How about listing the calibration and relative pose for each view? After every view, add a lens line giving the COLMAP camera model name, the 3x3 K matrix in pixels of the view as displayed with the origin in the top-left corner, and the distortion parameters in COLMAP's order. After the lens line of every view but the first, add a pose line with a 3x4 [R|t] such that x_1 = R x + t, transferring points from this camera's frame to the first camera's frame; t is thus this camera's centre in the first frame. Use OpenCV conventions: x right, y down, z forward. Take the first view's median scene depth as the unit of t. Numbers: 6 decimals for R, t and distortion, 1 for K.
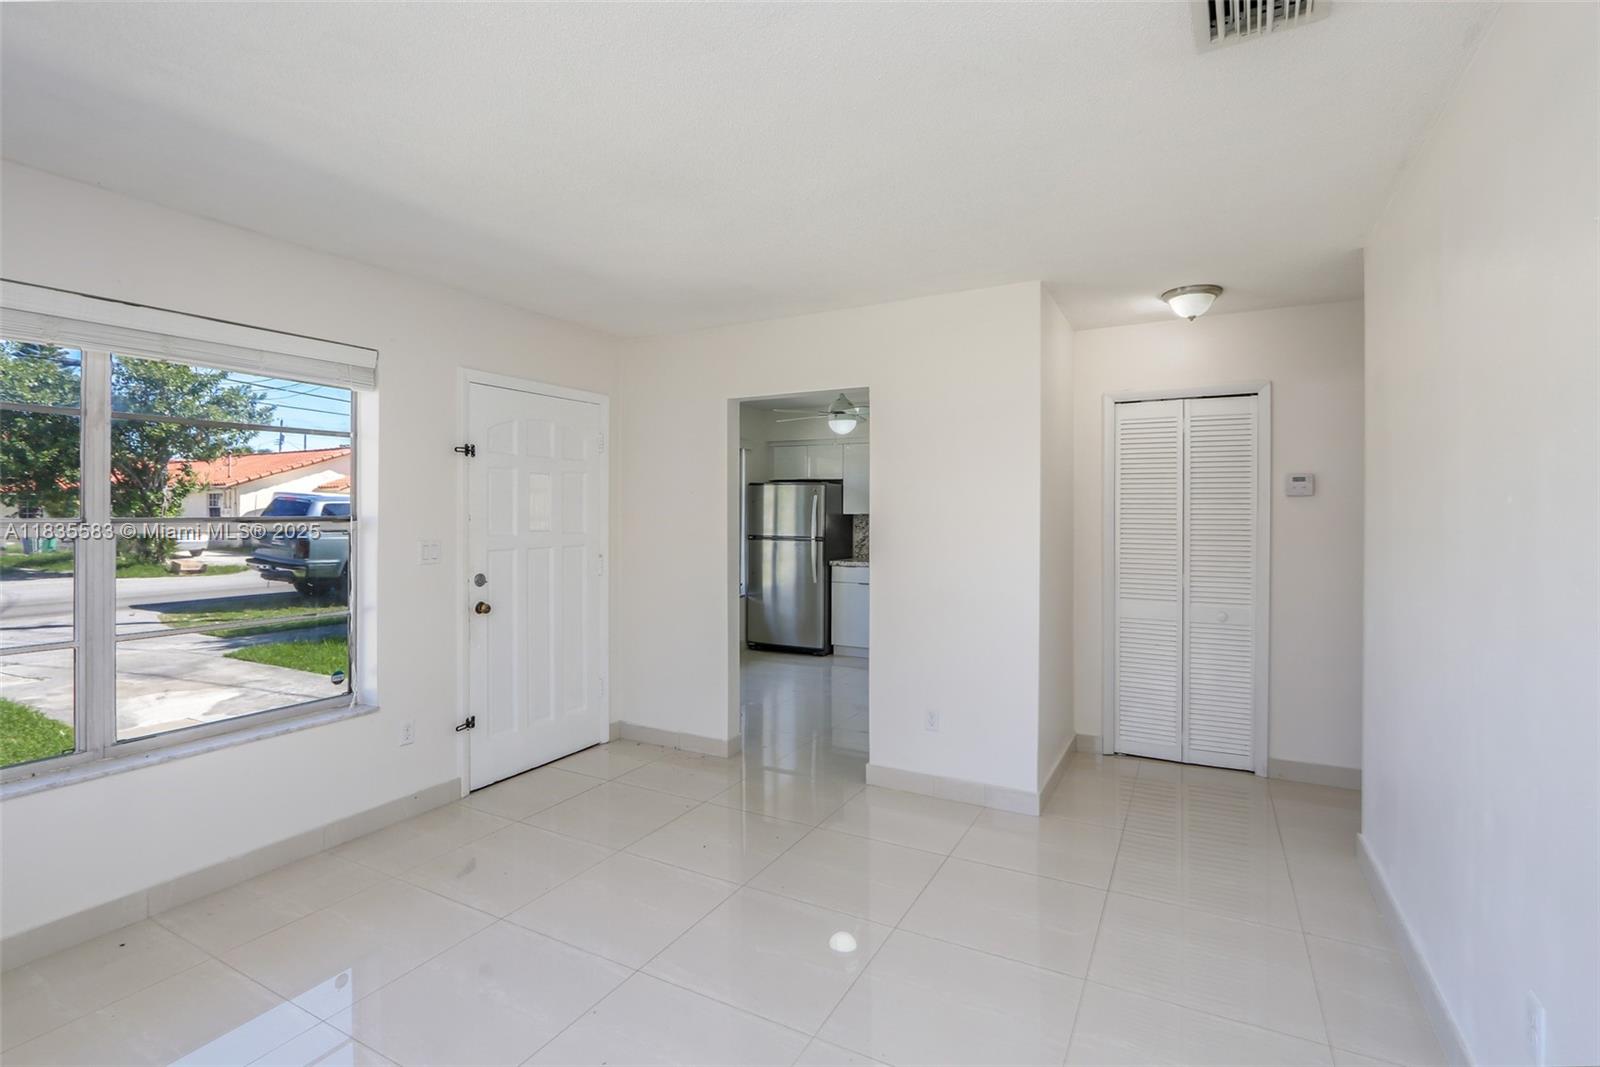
lens RADIAL K [[762.7, 0, 800.8], [0, 762.7, 520.9], [0, 0, 1]] dist [-0.004519, 0.000718]
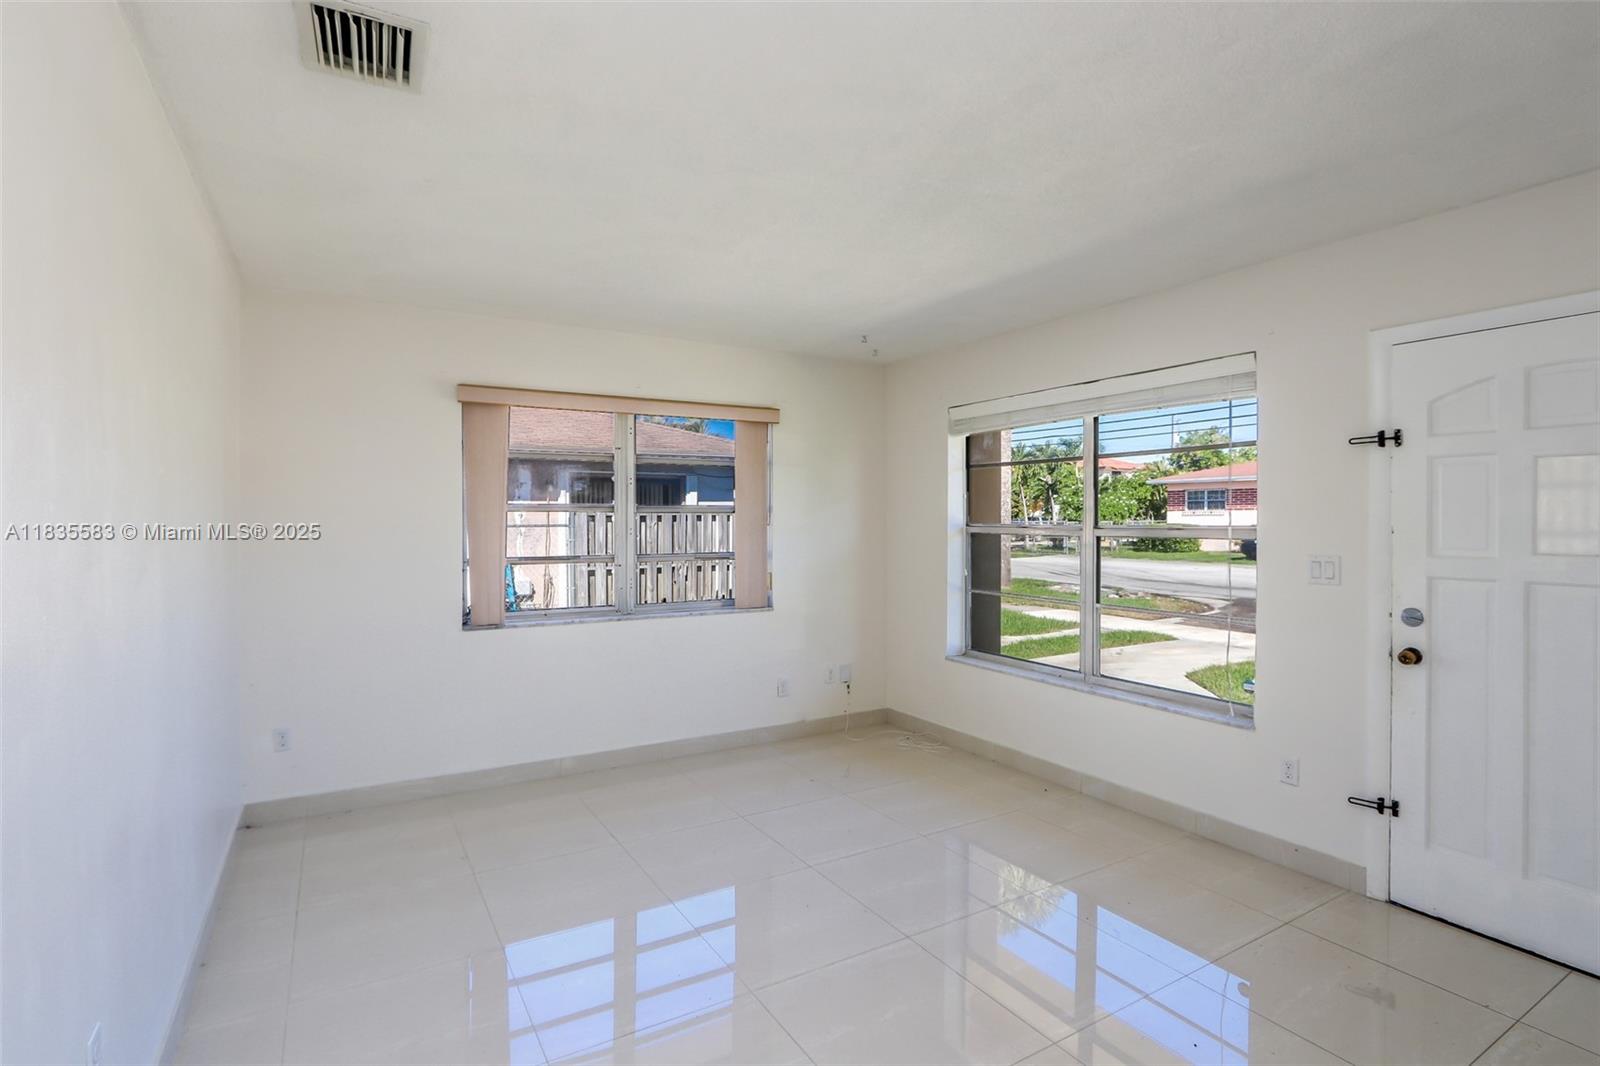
lens RADIAL K [[762.7, 0, 802.1], [0, 762.7, 525.2], [0, 0, 1]] dist [-0.004519, 0.000718]
pose [[-0.499964, 0.007348, -0.866015, 0.493451], [-0.007936, 0.999883, 0.013065, -0.013228], [0.866010, 0.013405, -0.499847, 0.881682]]
